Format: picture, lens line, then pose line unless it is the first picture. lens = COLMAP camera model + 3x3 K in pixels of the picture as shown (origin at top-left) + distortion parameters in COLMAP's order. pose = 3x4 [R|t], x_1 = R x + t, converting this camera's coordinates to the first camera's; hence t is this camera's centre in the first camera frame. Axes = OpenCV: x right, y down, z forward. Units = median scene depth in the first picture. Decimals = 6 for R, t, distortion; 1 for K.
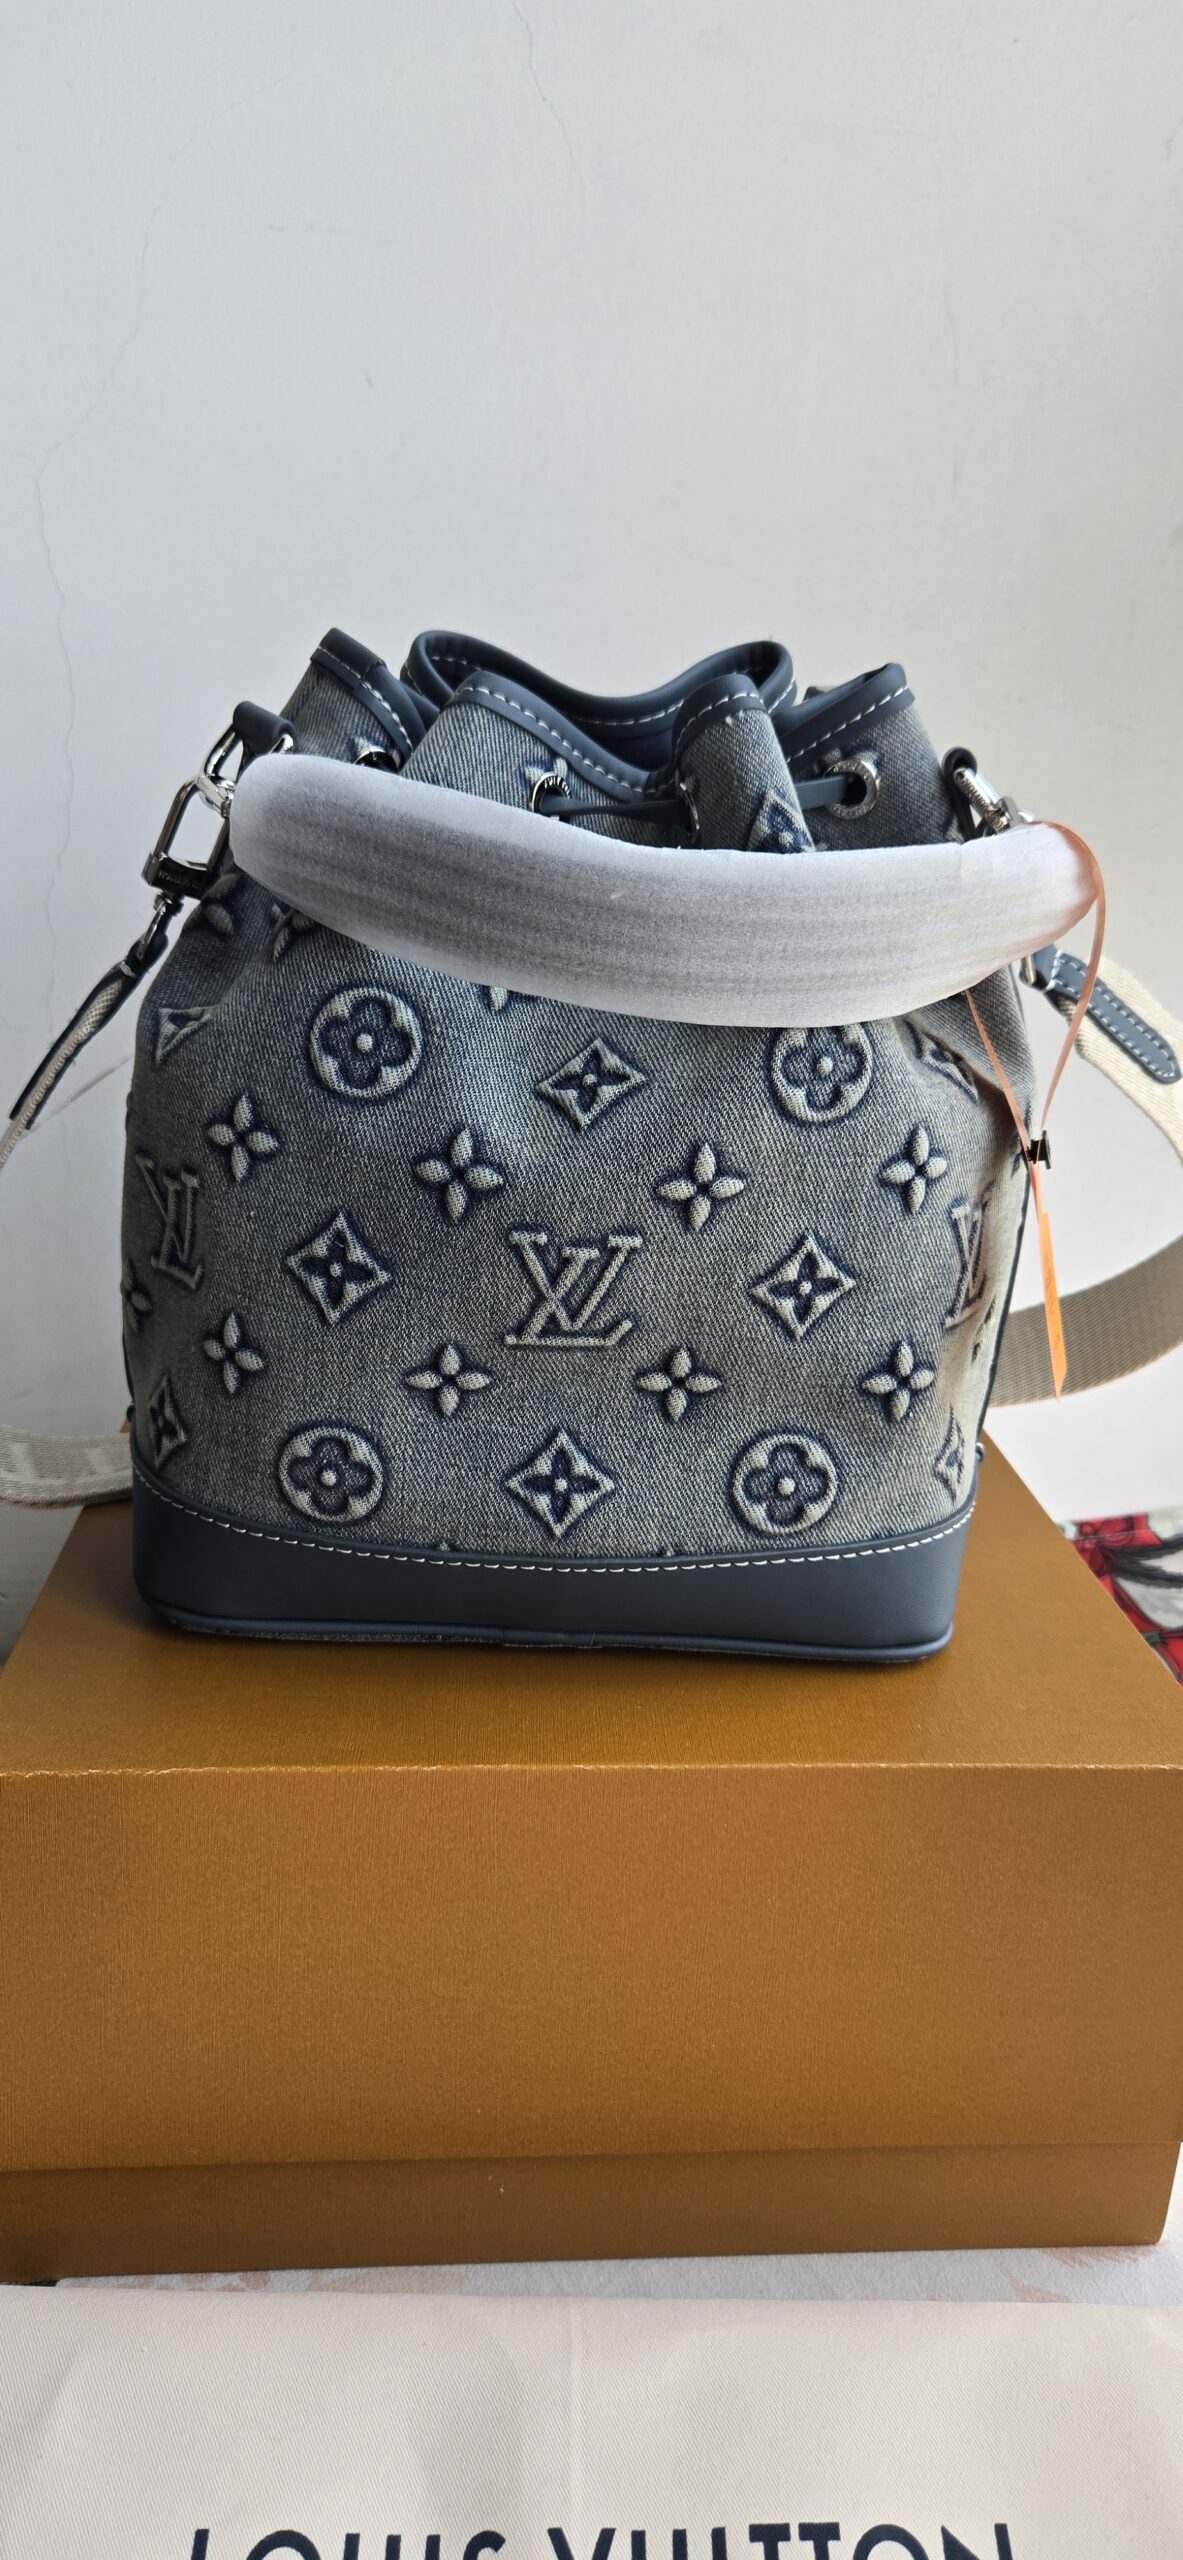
lens RADIAL K [[1720.7, 0, 593.2], [0, 1720.7, 1280.8], [0, 0, 1]] dist [0.028985, -0.028200]
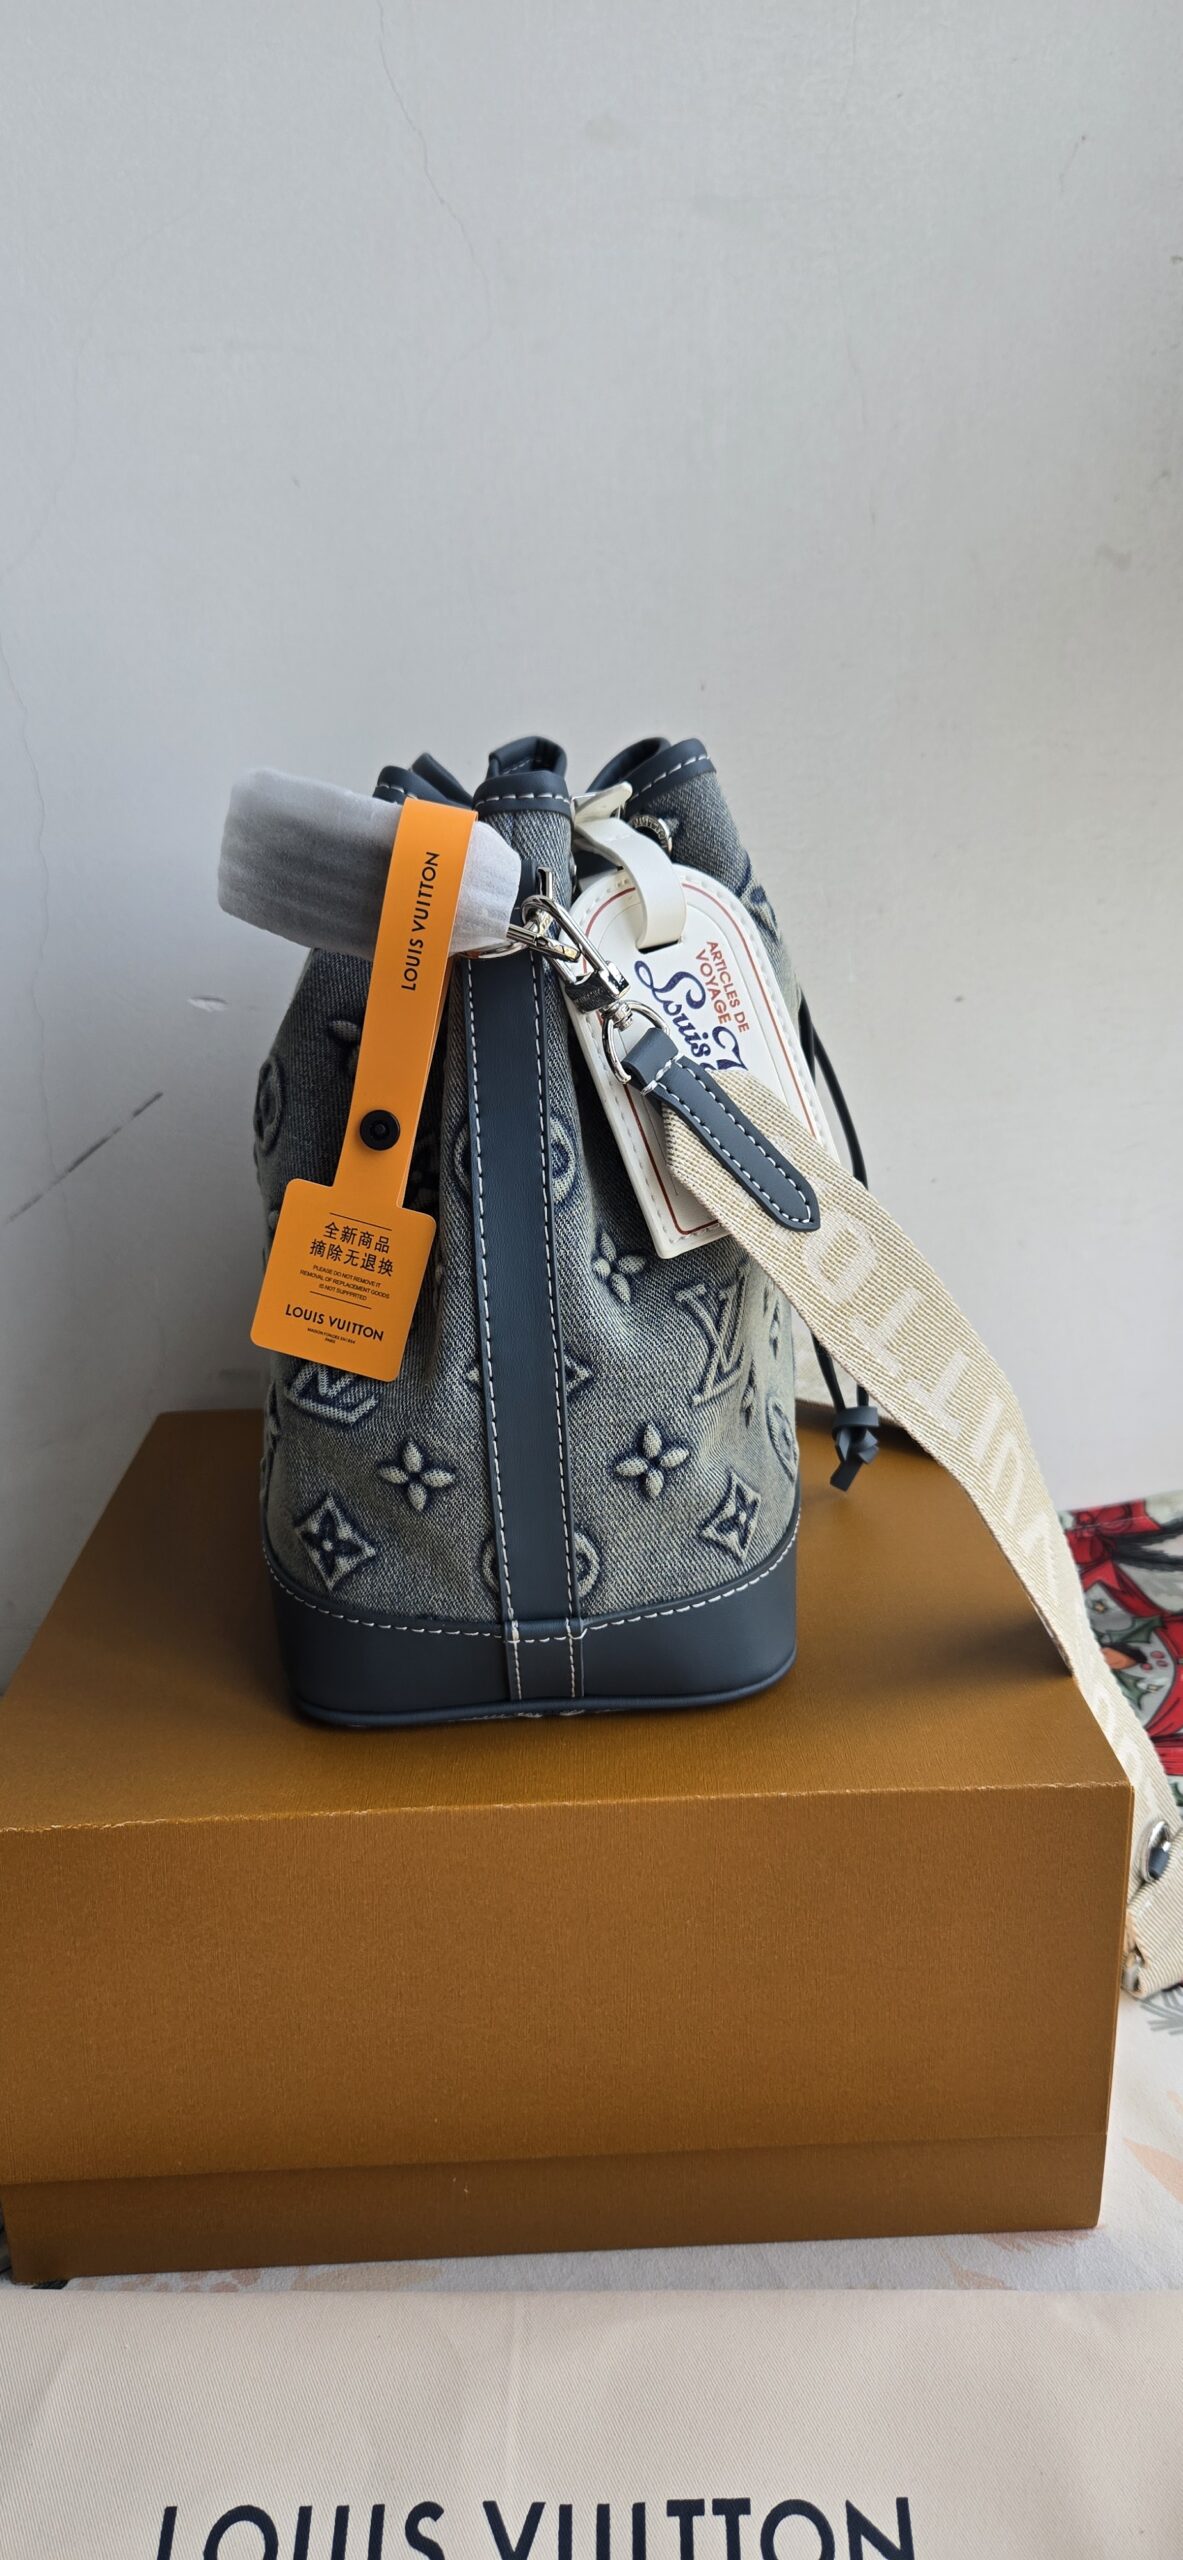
lens RADIAL K [[1720.7, 0, 603.9], [0, 1720.7, 1262.9], [0, 0, 1]] dist [0.028985, -0.028200]
pose [[0.996625, -0.052105, -0.063430, 0.130457], [0.053046, 0.998504, 0.013246, -0.062992], [0.062645, -0.016566, 0.997898, -0.064343]]
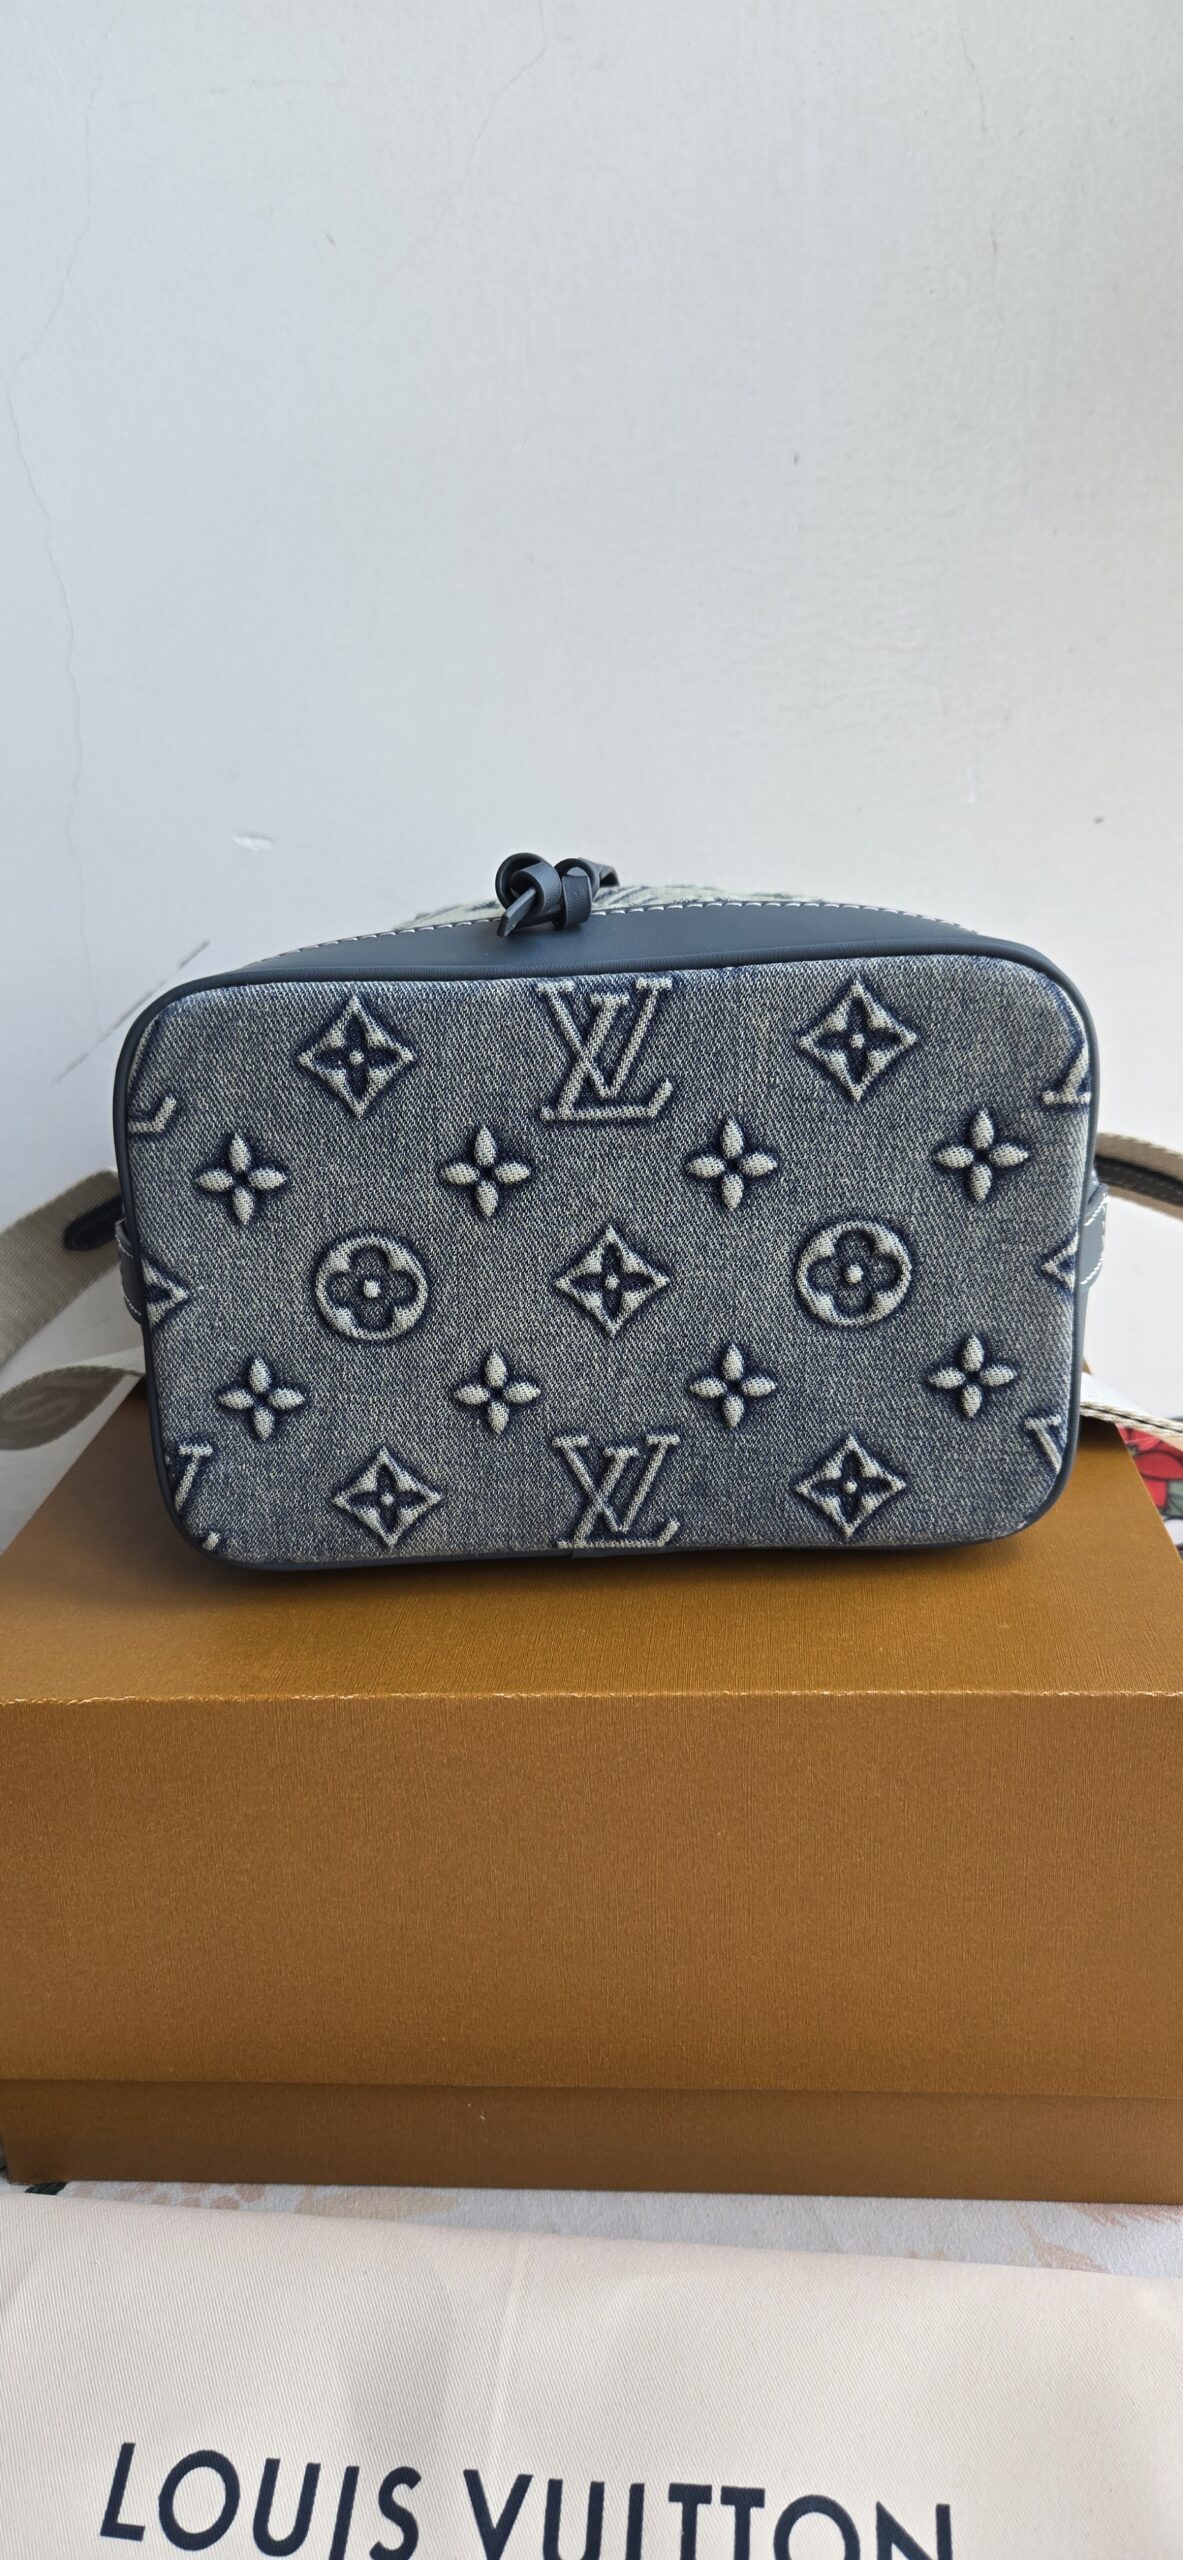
lens RADIAL K [[1720.7, 0, 583.2], [0, 1720.7, 1274.3], [0, 0, 1]] dist [0.028985, -0.028200]
pose [[0.981325, -0.045782, -0.186830, 0.205047], [0.056403, 0.997056, 0.051934, 0.002892], [0.183902, -0.061502, 0.981019, 0.080195]]
